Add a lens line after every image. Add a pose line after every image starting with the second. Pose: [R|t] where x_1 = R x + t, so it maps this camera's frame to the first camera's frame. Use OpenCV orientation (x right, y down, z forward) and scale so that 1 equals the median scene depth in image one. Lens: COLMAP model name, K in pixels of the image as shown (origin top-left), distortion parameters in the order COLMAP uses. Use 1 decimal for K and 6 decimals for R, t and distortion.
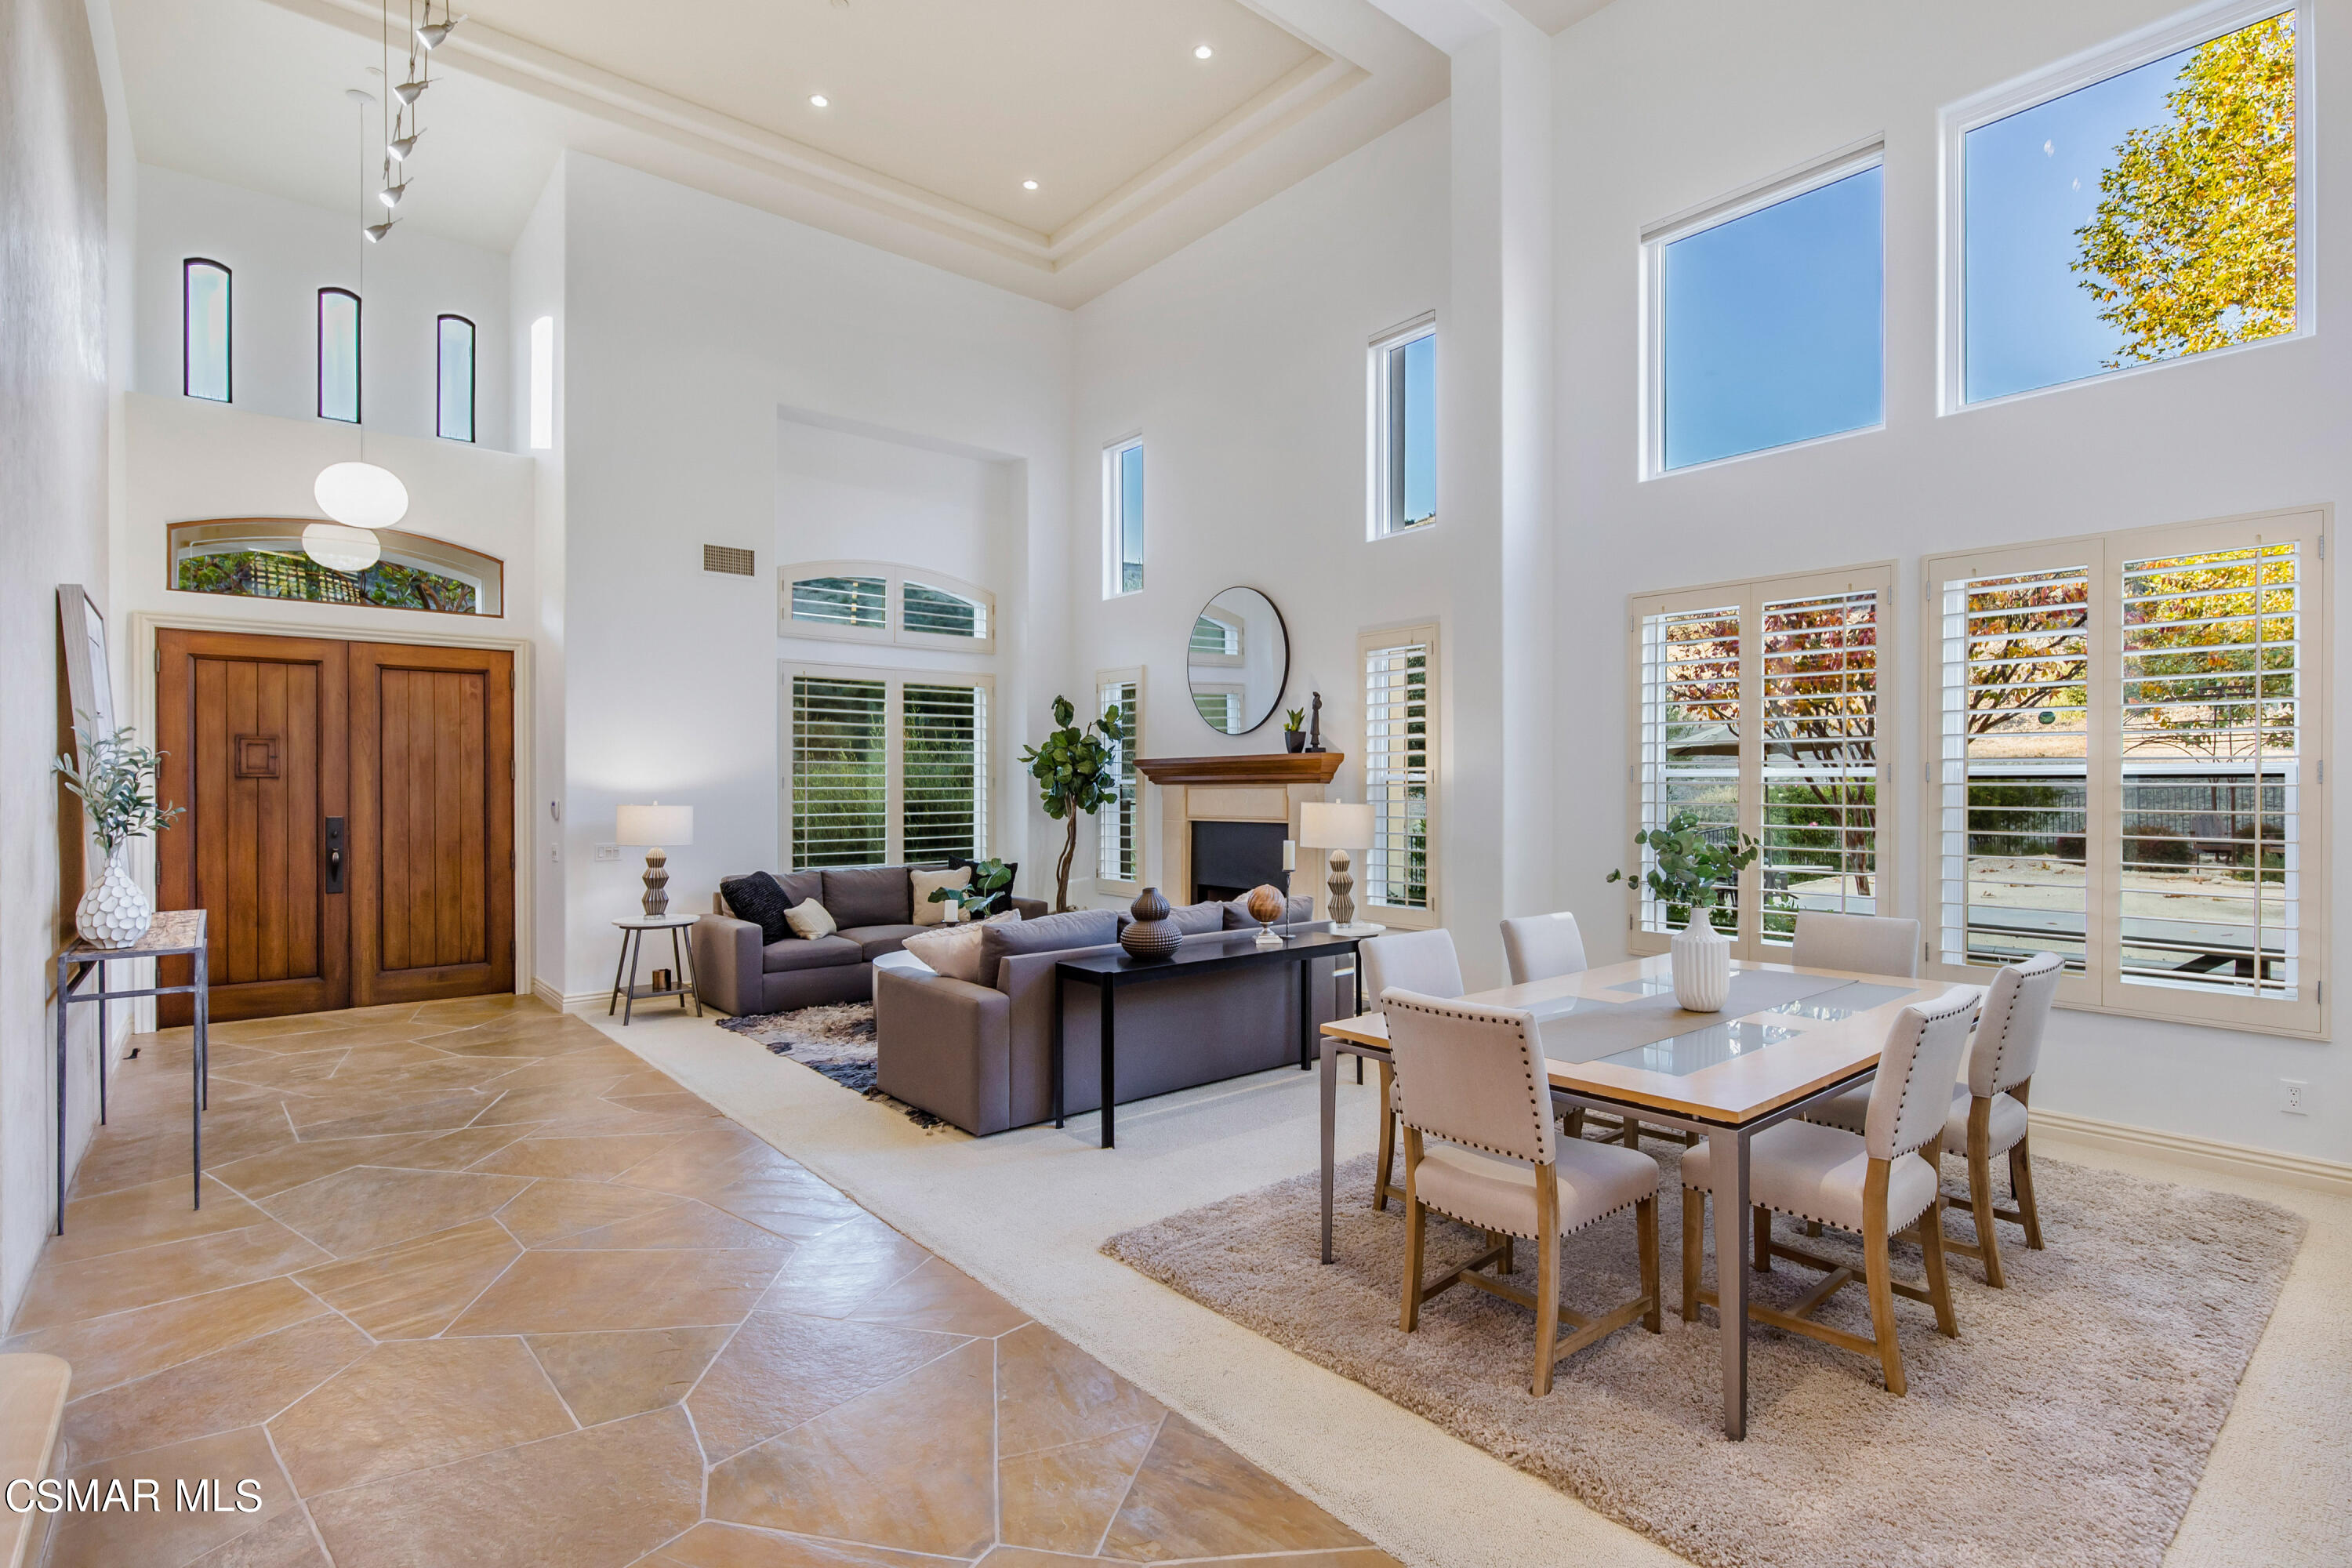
lens RADIAL K [[1117.2, 0, 1189.3], [0, 1117.2, 781.8], [0, 0, 1]] dist [-0.000700, 0.000468]
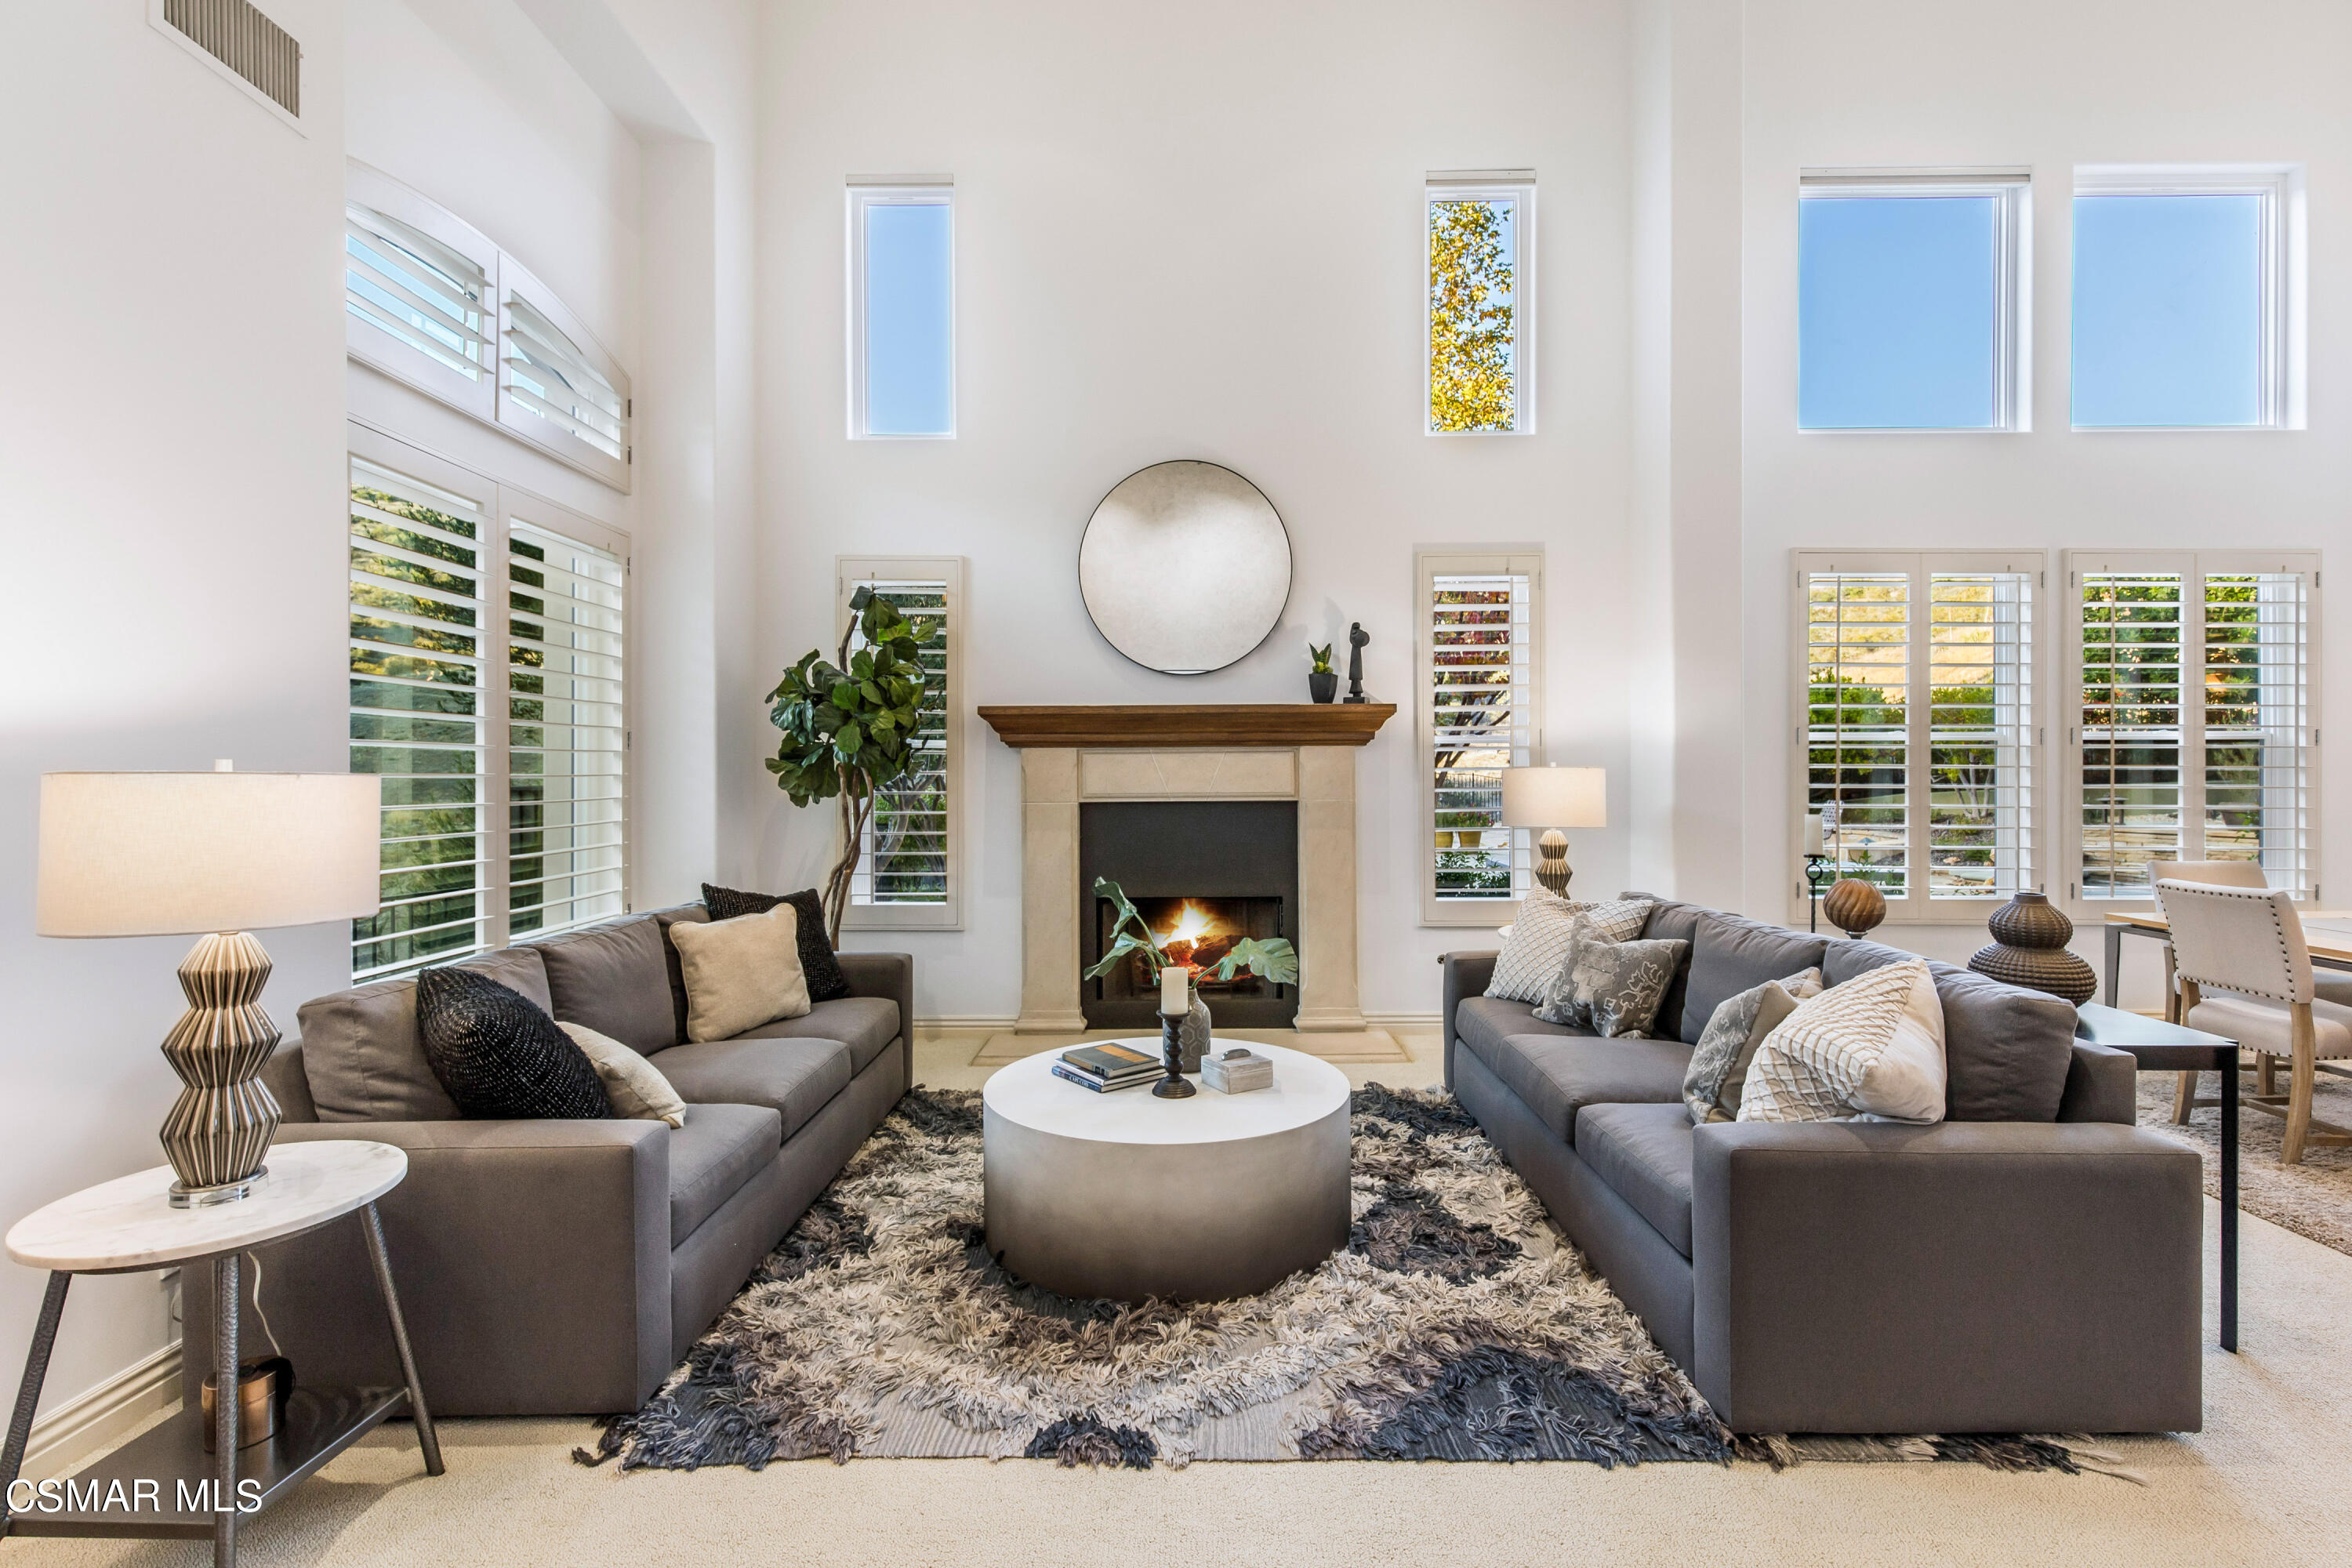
lens RADIAL K [[1073.3, 0, 1174.4], [0, 1073.3, 774.1], [0, 0, 1]] dist [0.009842, -0.002547]
pose [[0.653212, -0.001302, 0.757174, -0.526850], [-0.003352, 0.999984, 0.004612, 0.018241], [-0.757167, -0.005551, 0.653197, 0.649192]]
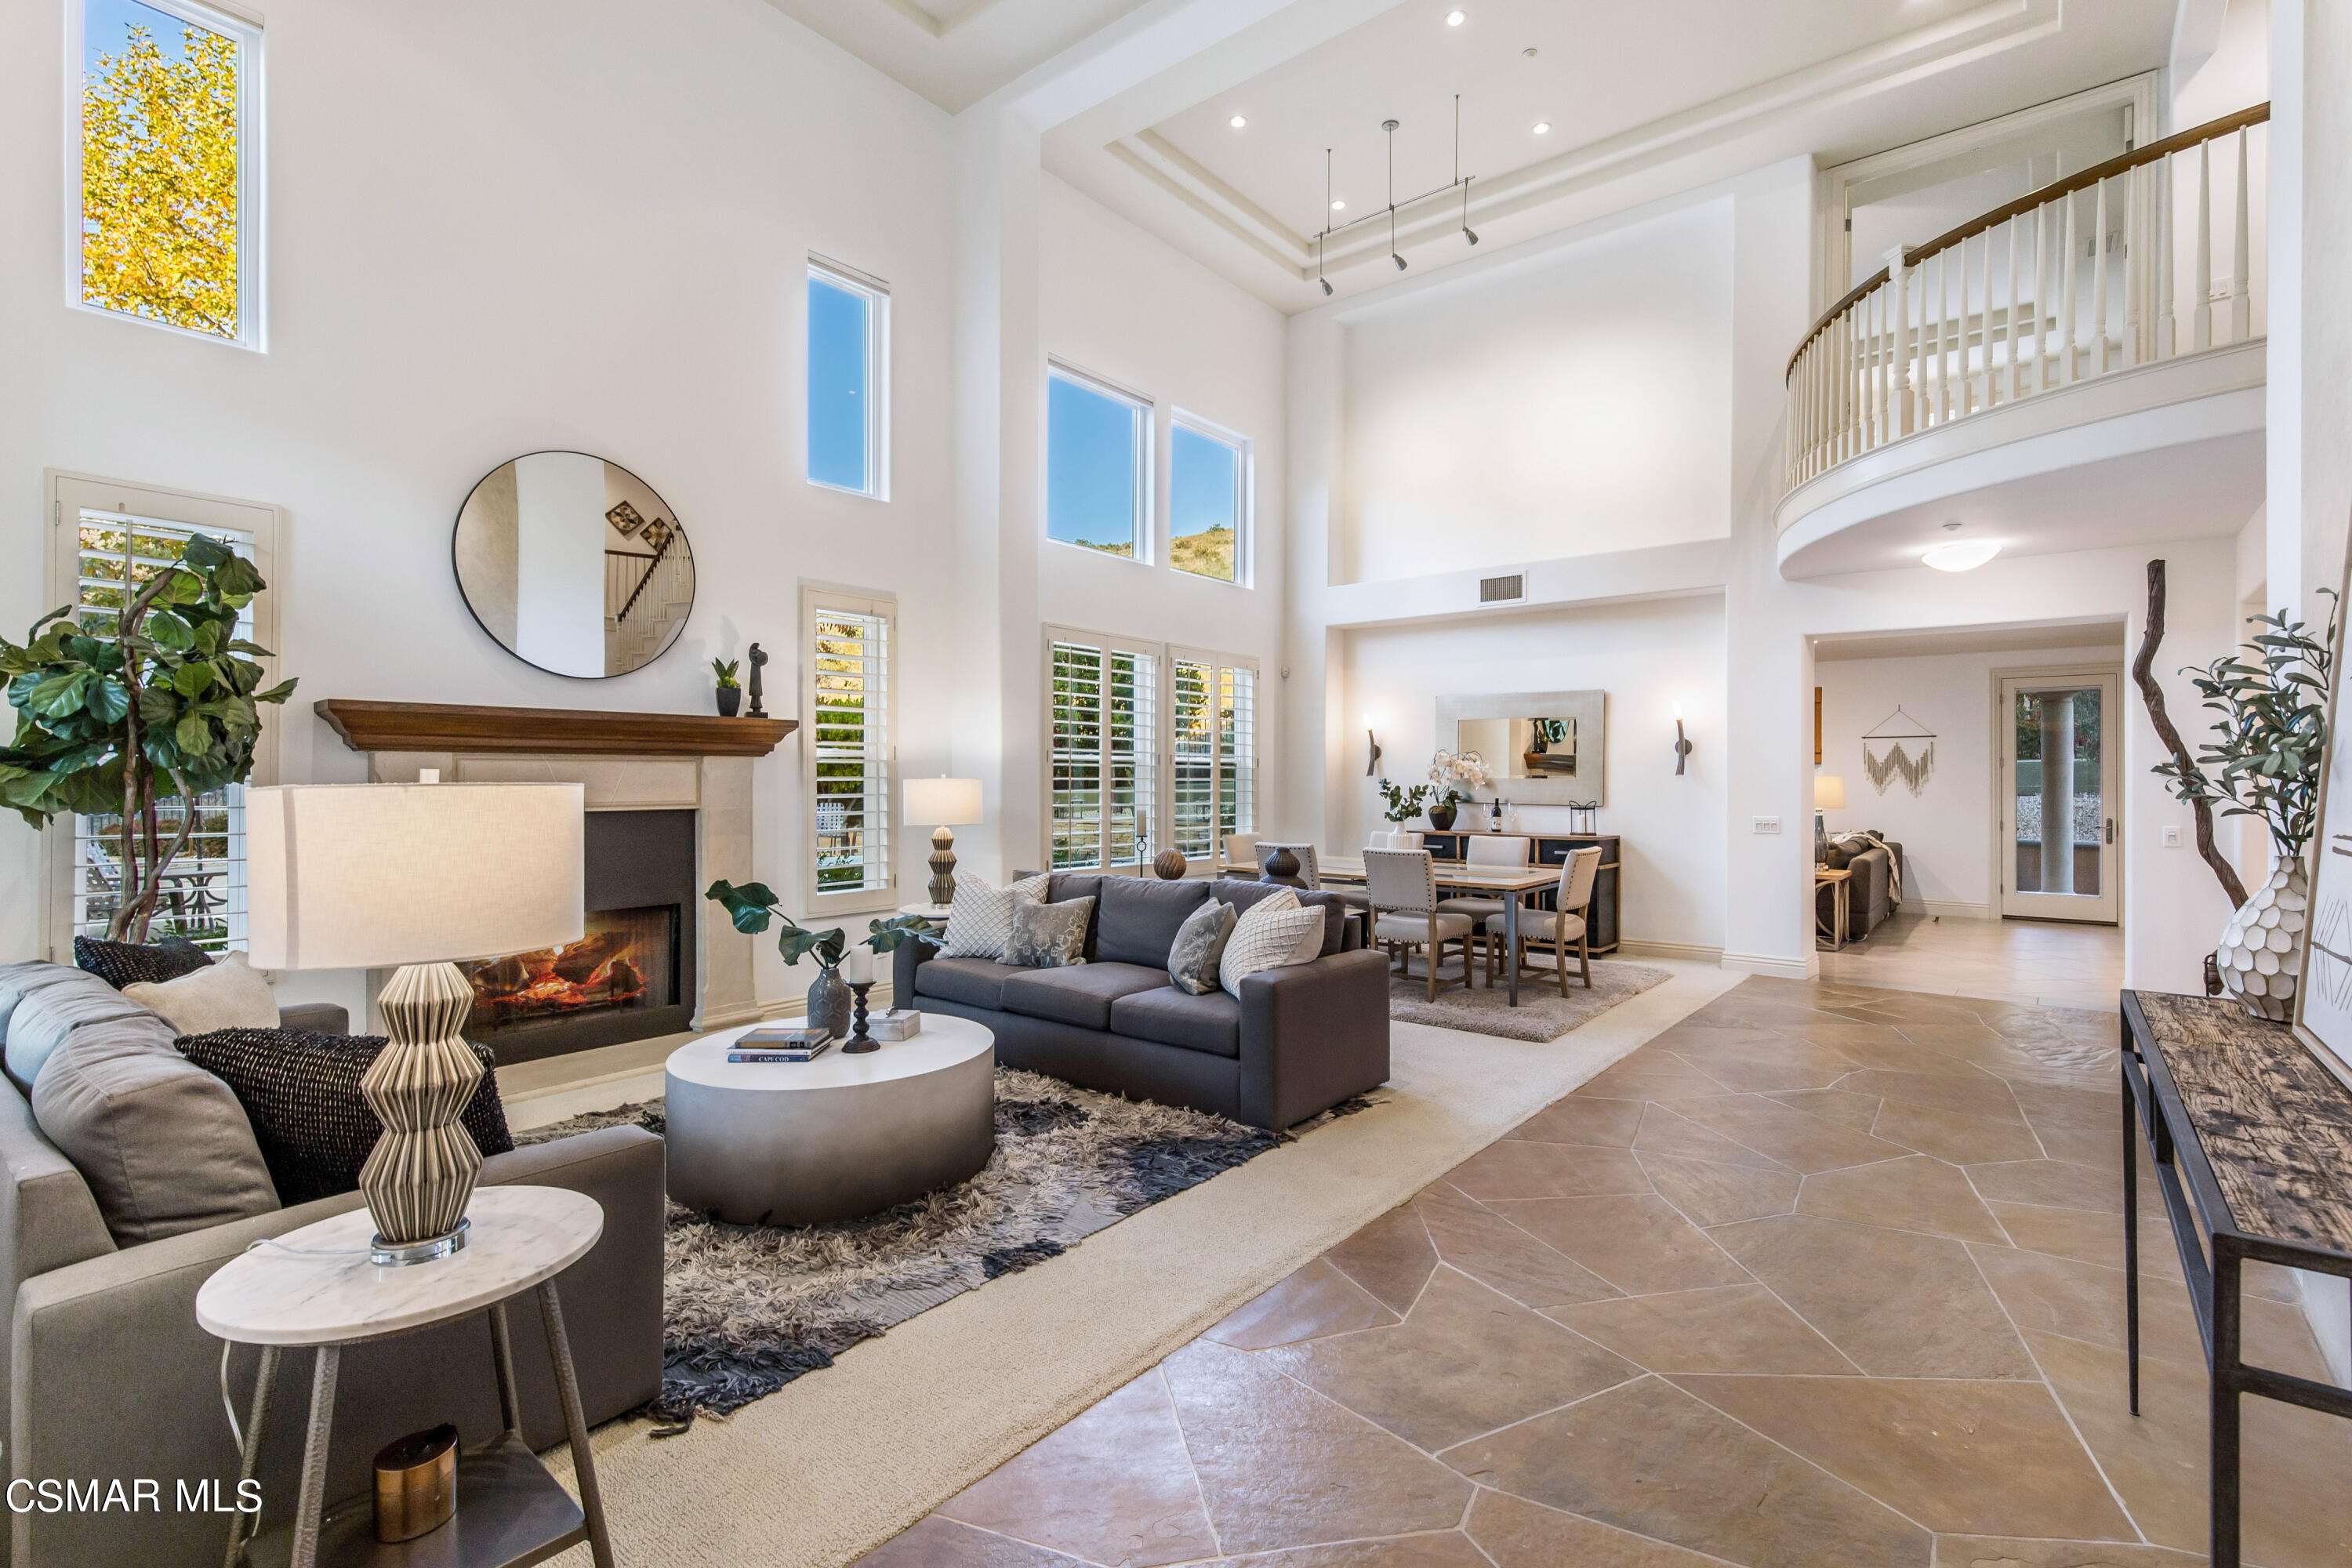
lens RADIAL K [[1073.3, 0, 1196.7], [0, 1073.3, 789.4], [0, 0, 1]] dist [0.009842, -0.002547]
pose [[-0.190871, -0.006924, 0.981591, -0.736256], [-0.006602, 0.999962, 0.005769, 0.019194], [-0.981593, -0.005379, -0.190909, 0.868568]]
